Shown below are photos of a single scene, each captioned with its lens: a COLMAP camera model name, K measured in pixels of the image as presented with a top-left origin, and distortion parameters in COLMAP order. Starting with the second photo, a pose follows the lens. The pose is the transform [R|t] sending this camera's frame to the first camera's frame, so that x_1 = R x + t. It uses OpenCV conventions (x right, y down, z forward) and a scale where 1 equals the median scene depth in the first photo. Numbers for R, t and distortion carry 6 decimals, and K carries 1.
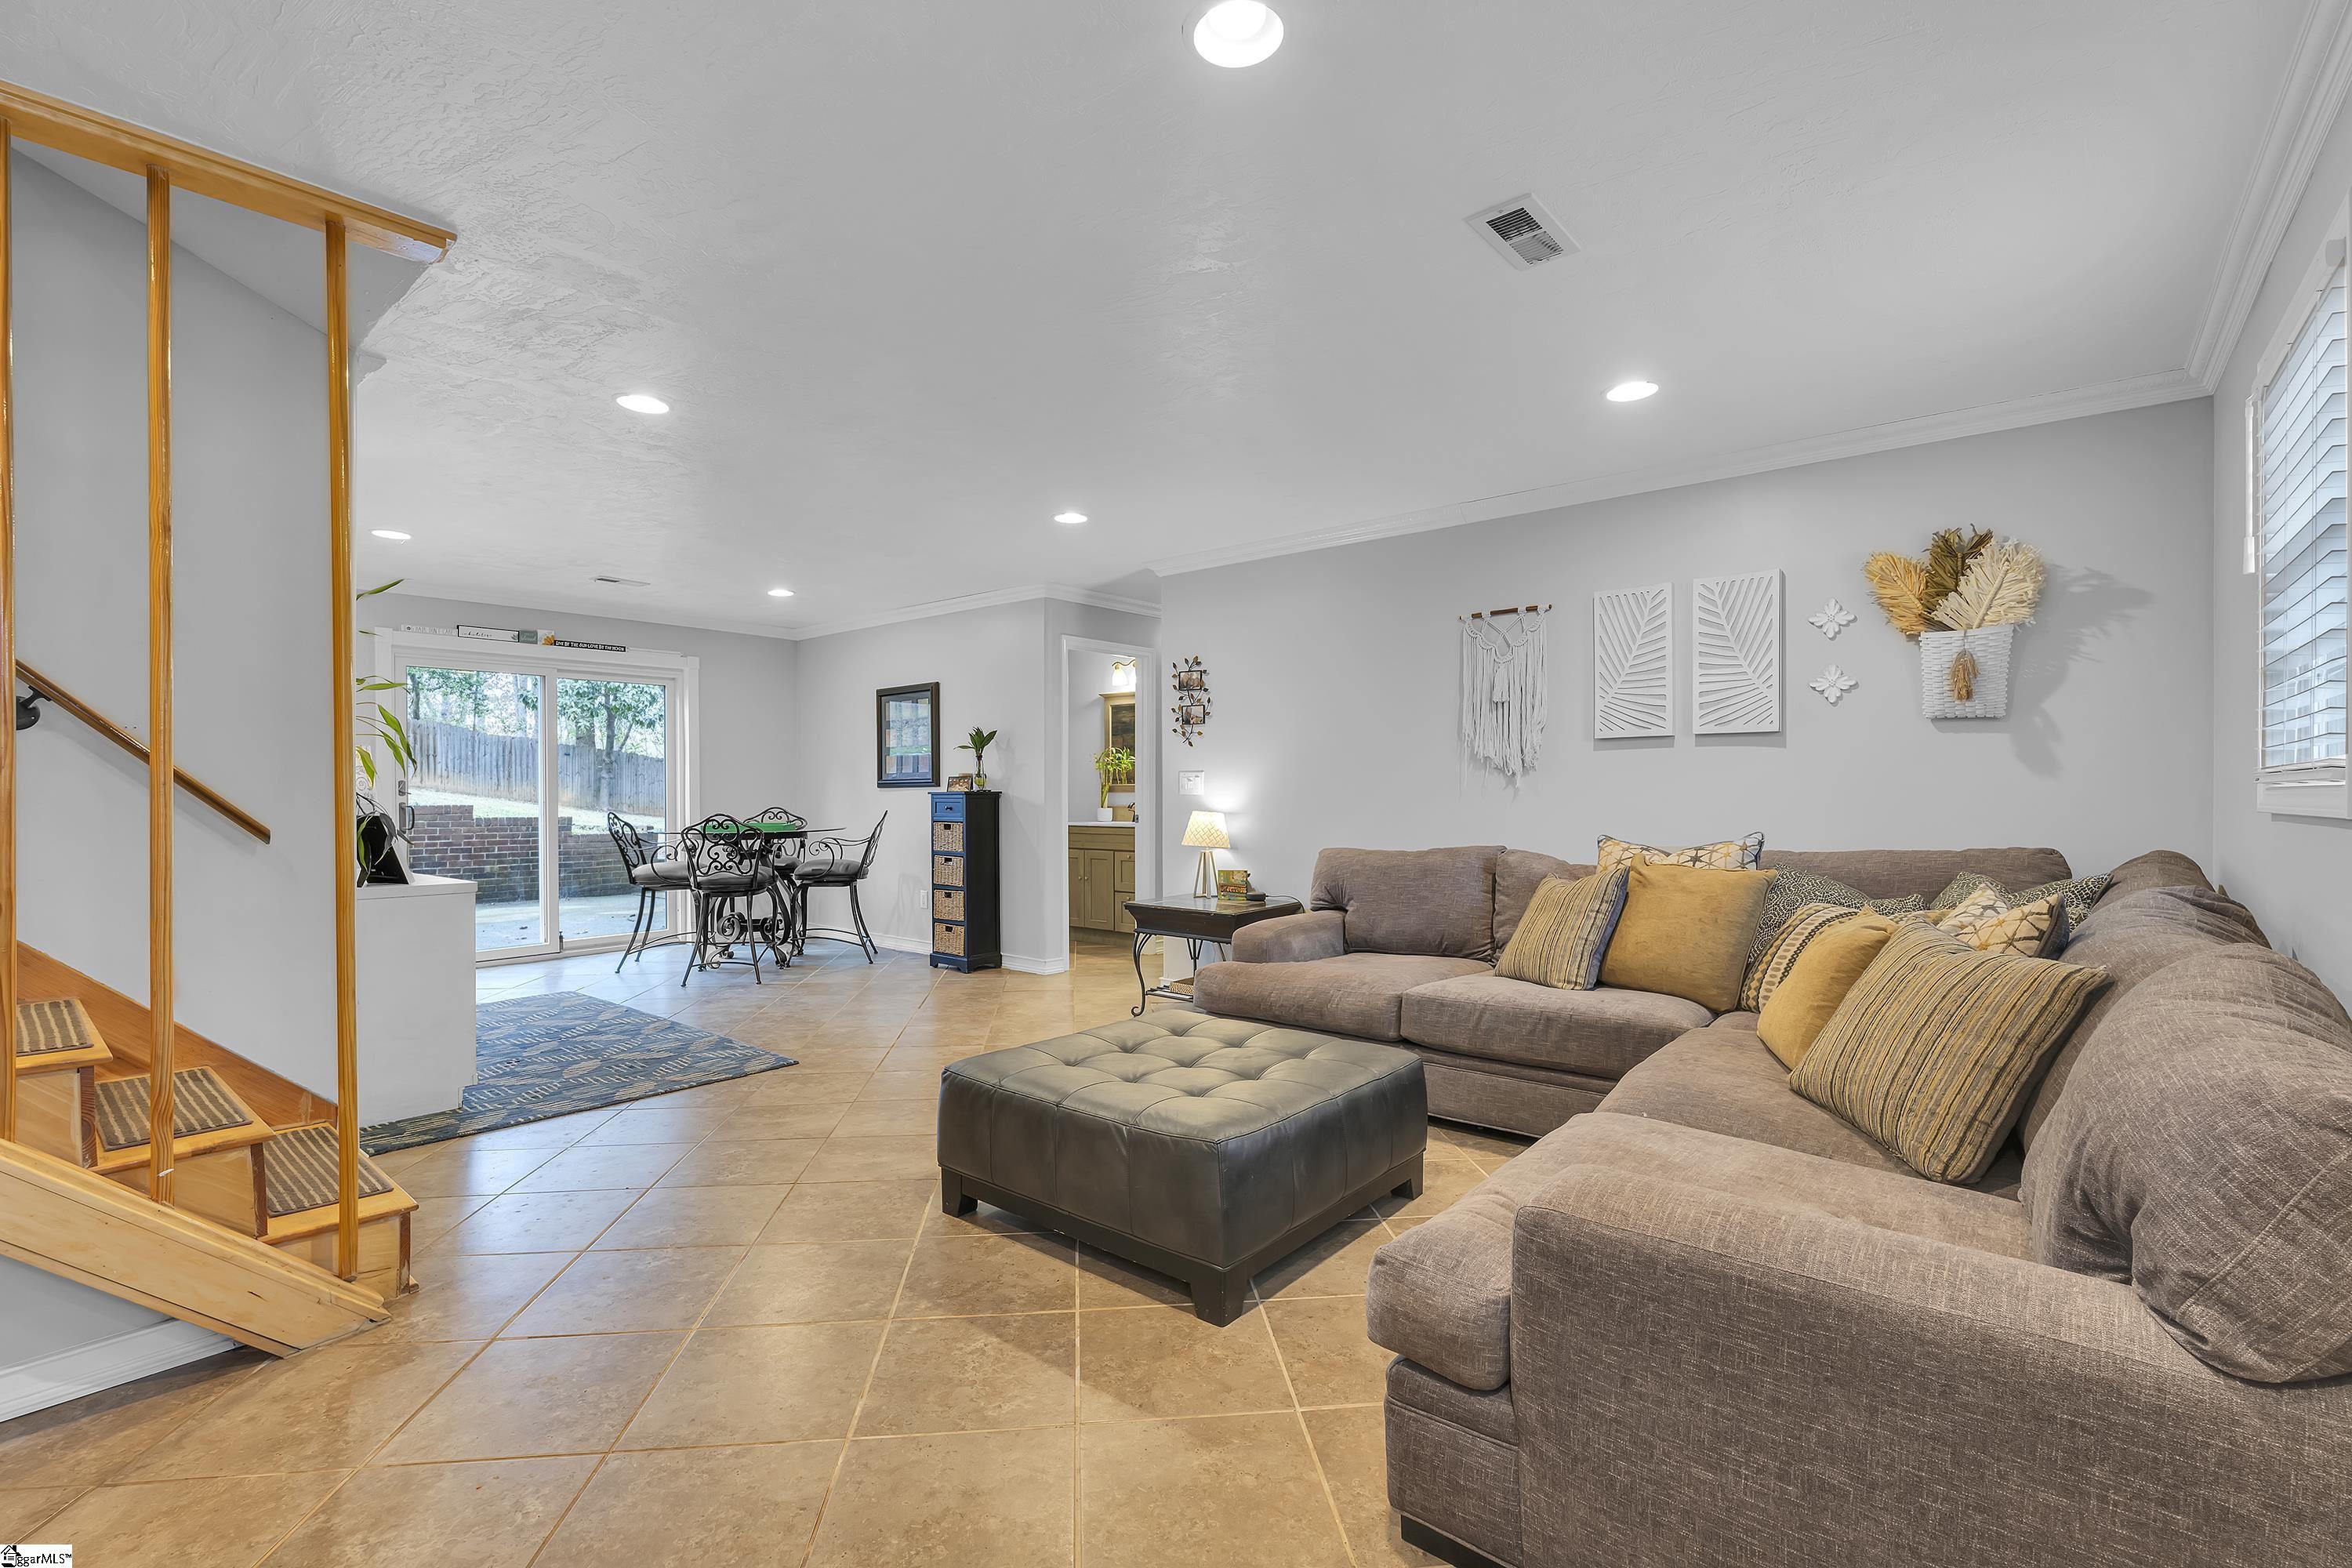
lens RADIAL K [[1030.2, 0, 1171.3], [0, 1030.2, 791.9], [0, 0, 1]] dist [-0.000577, 0.000003]
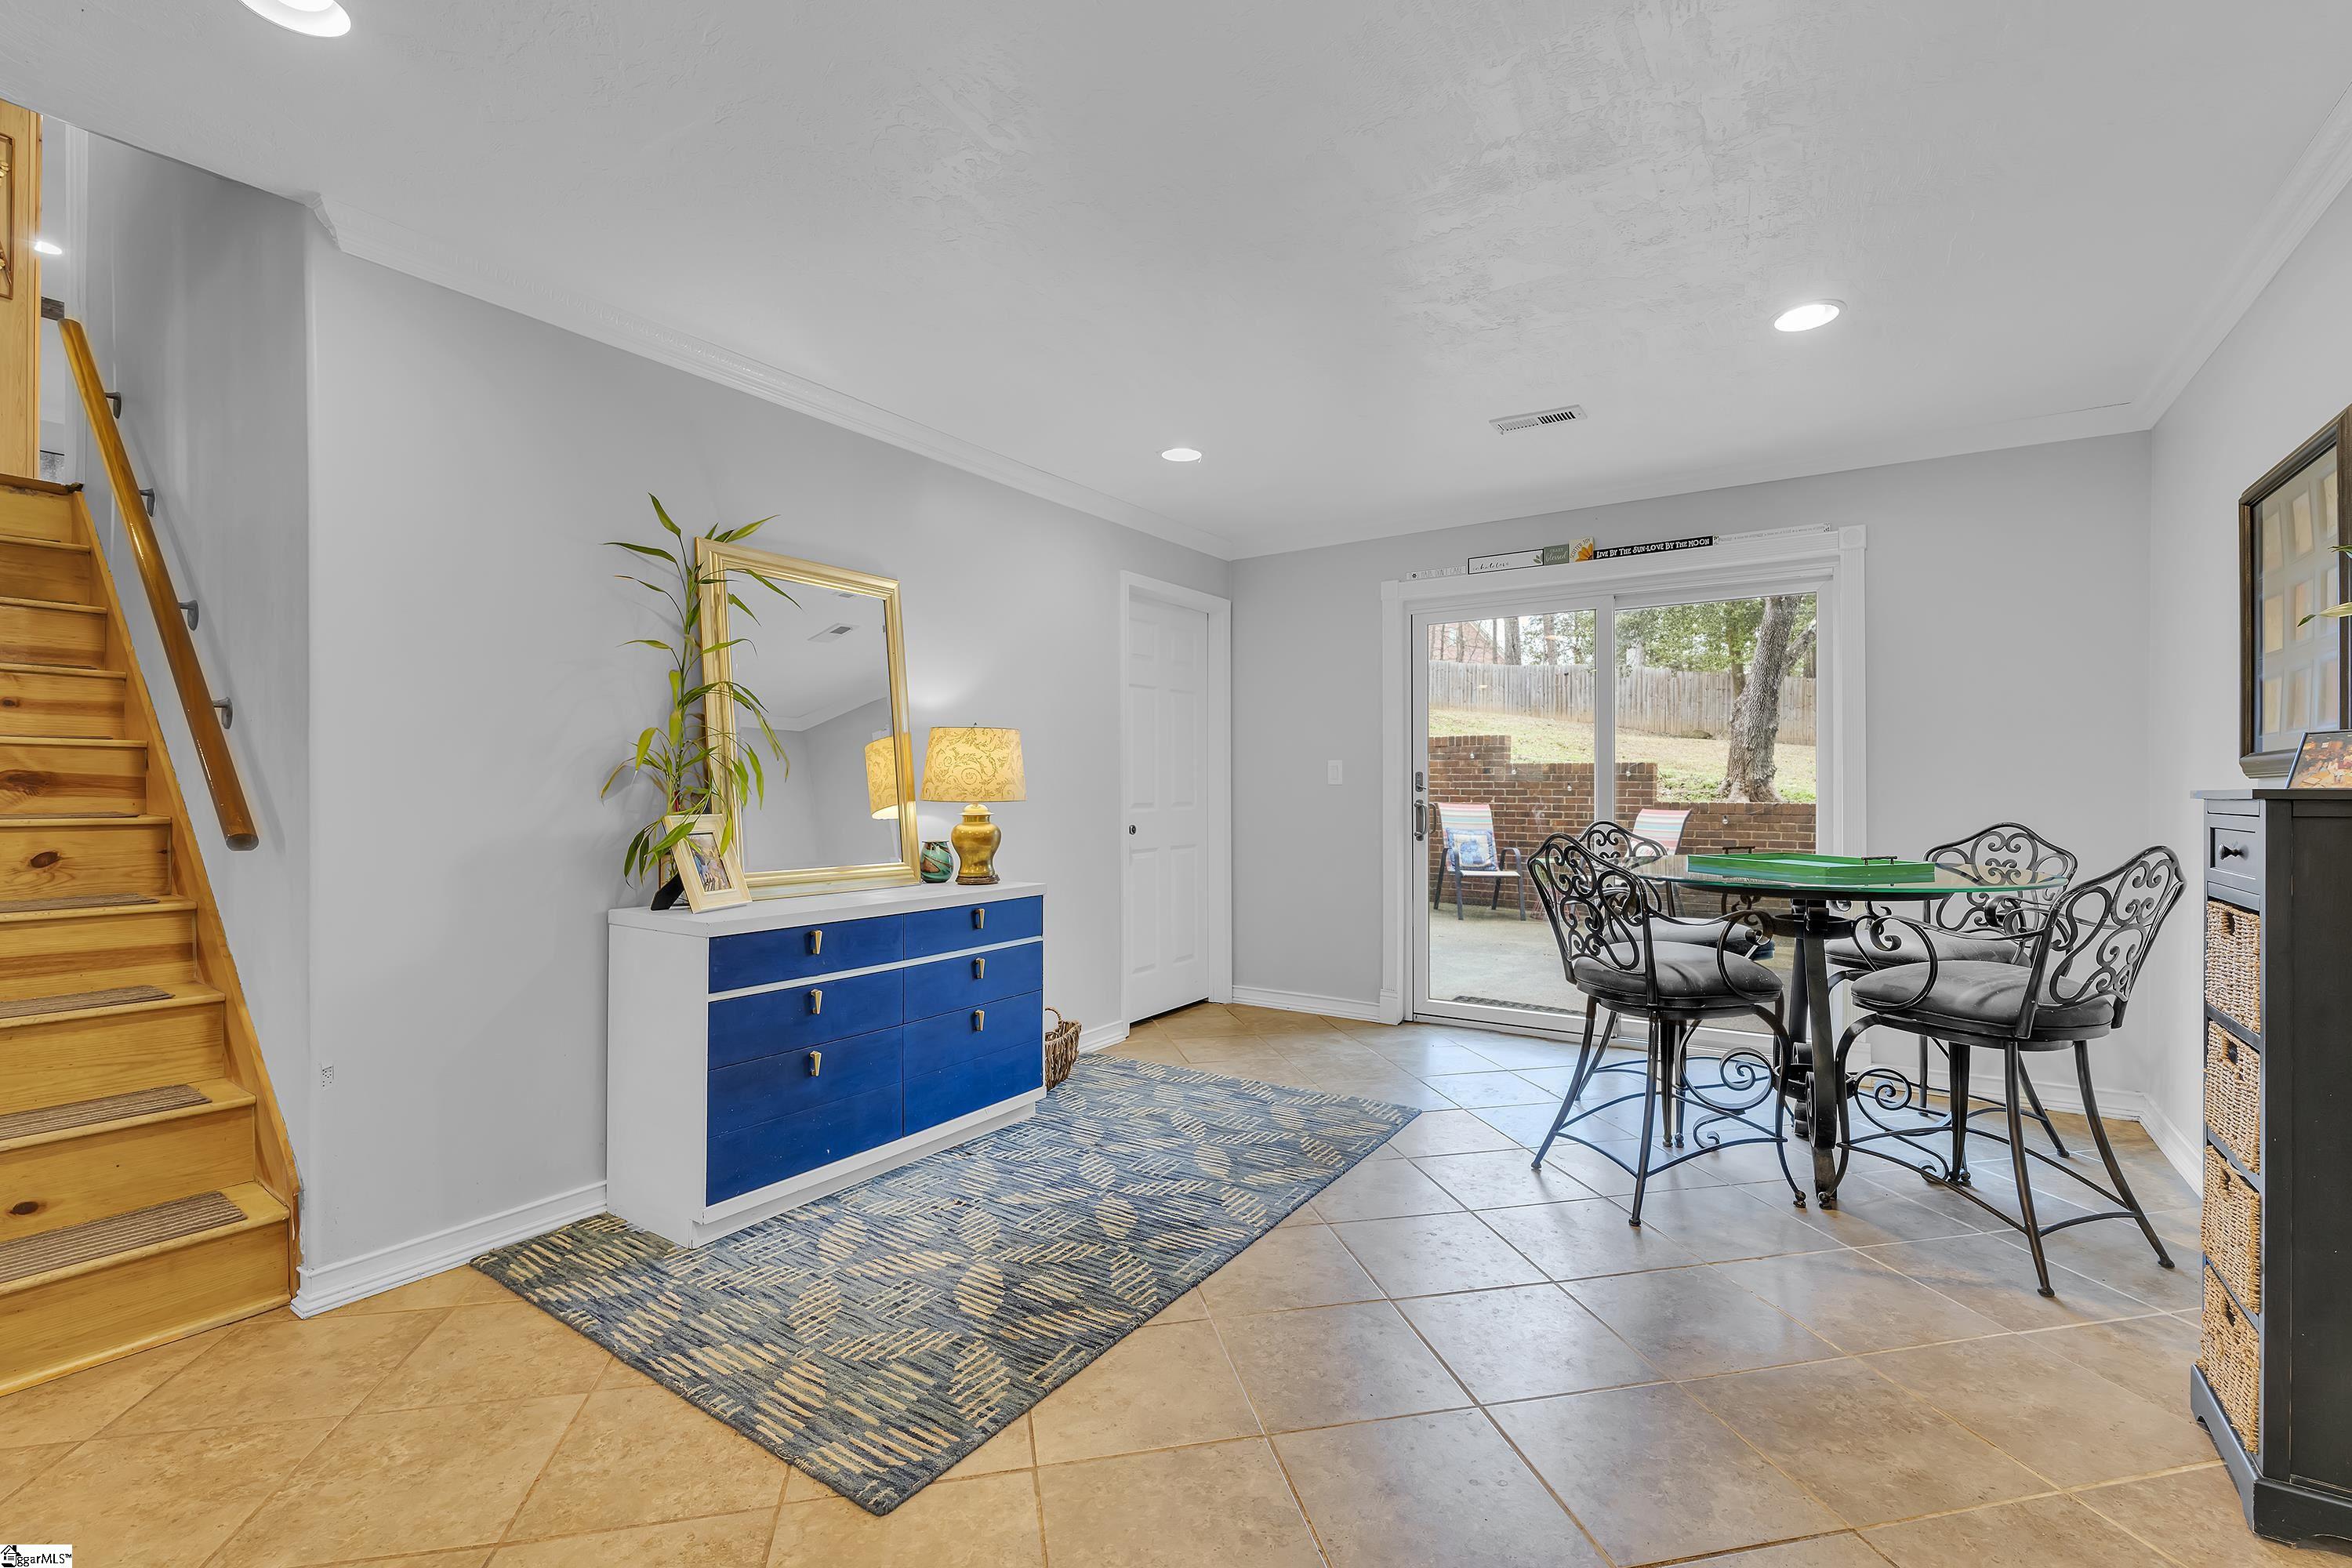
lens RADIAL K [[1030.2, 0, 1173.7], [0, 1030.2, 783.8], [0, 0, 1]] dist [-0.000577, 0.000003]
pose [[0.096994, 0.002346, -0.995282, 0.015115], [0.000484, 0.999997, 0.002404, -0.003805], [0.995285, -0.000715, 0.096992, 0.683204]]
